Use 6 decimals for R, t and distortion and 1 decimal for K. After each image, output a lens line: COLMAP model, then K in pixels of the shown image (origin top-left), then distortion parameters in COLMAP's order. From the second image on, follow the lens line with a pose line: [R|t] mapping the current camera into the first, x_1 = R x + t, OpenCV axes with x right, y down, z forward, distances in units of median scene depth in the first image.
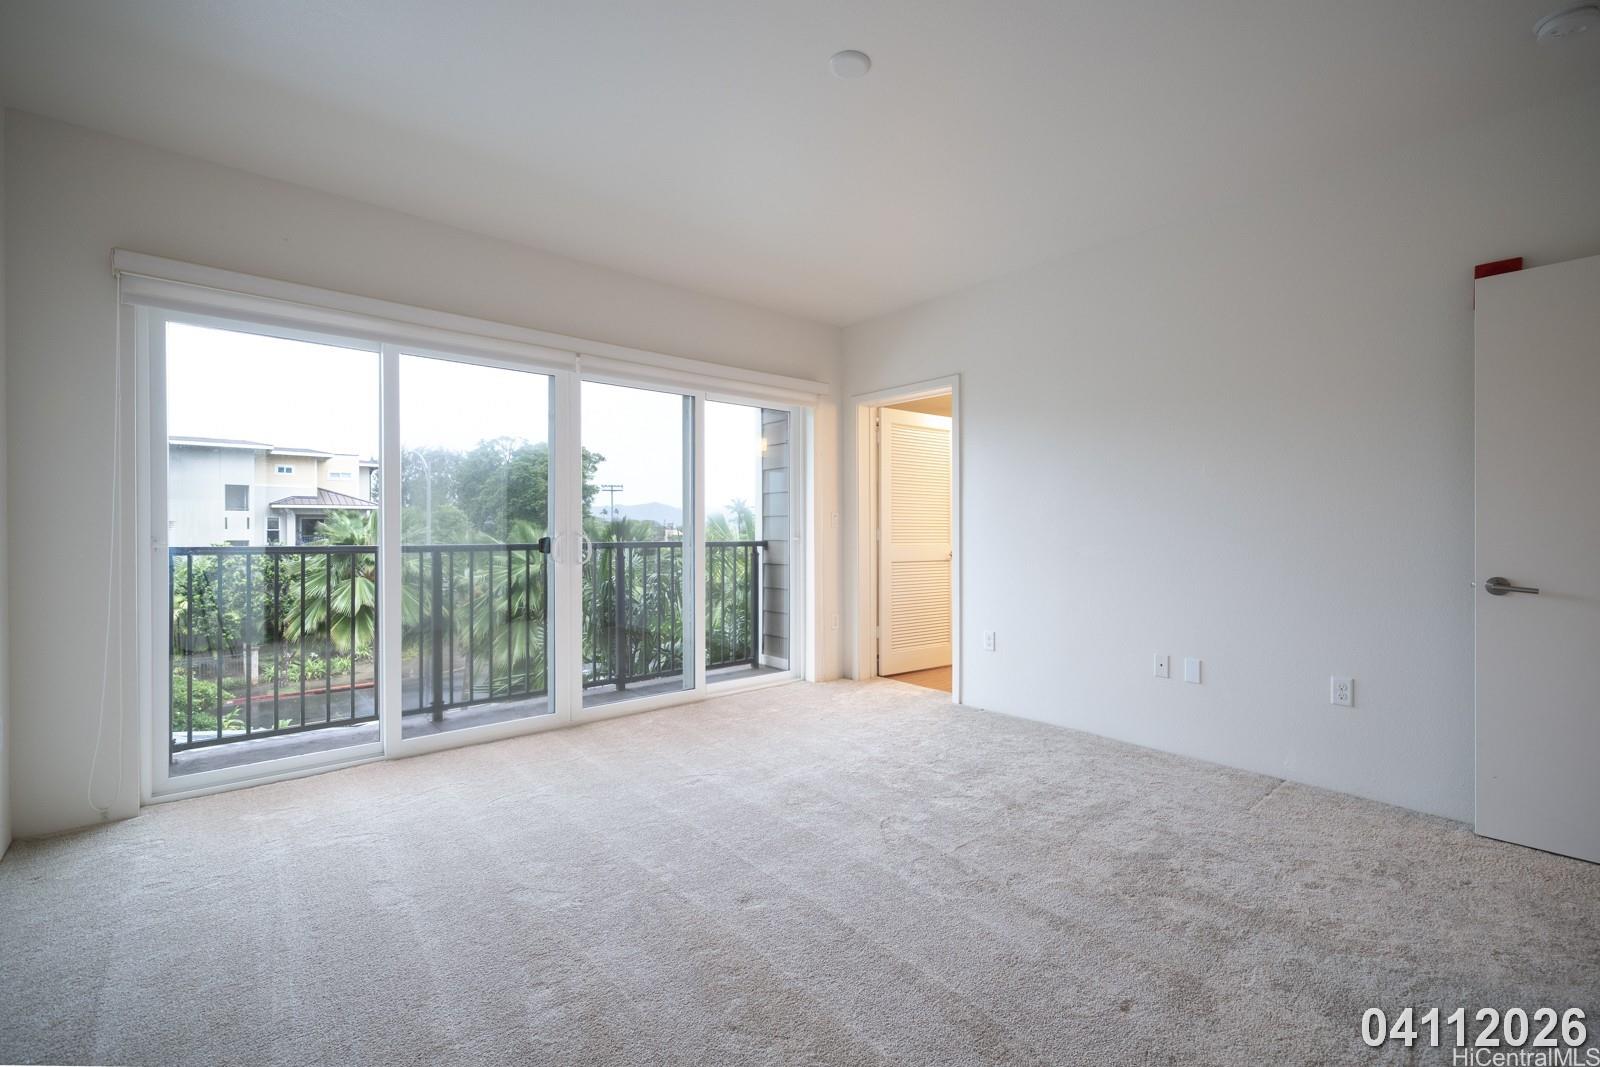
lens RADIAL K [[690.5, 0, 800.0], [0, 690.5, 533.5], [0, 0, 1]] dist [0.001912, 0.000362]
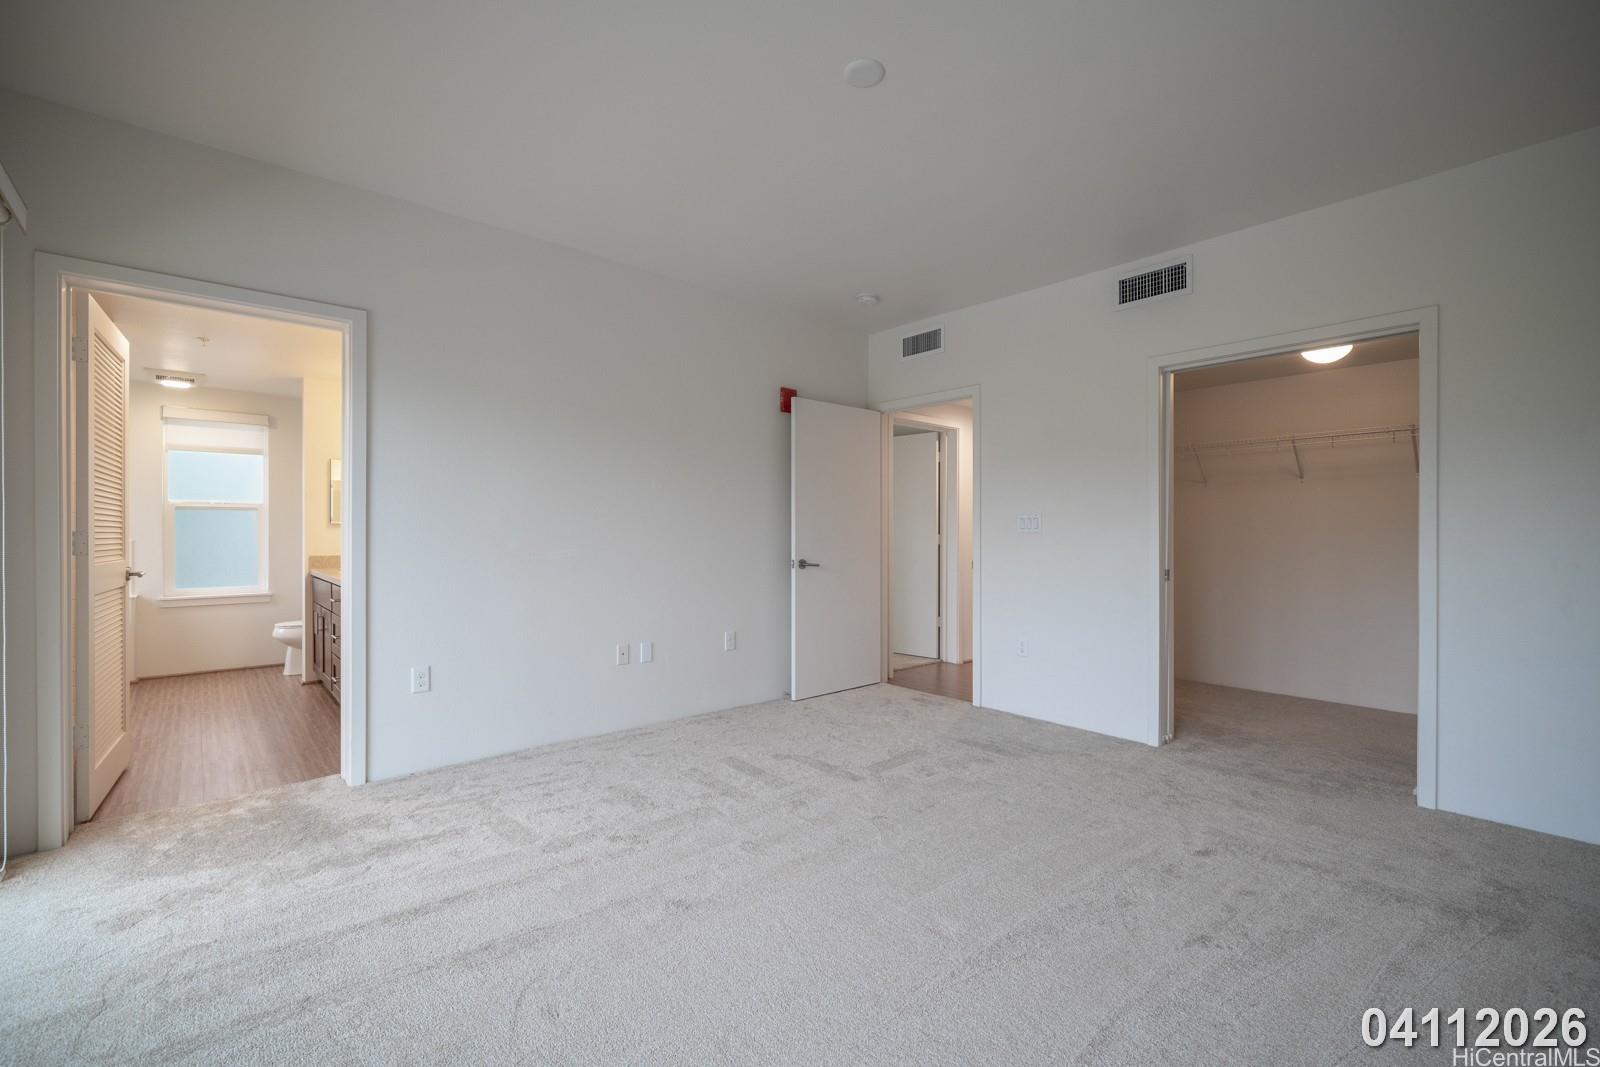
lens RADIAL K [[690.5, 0, 800.0], [0, 690.5, 533.5], [0, 0, 1]] dist [0.001912, 0.000362]
pose [[-0.014066, 0.001449, 0.999900, -0.523823], [0.005477, 0.999984, -0.001372, -0.002628], [-0.999886, 0.005457, -0.014074, 0.626433]]
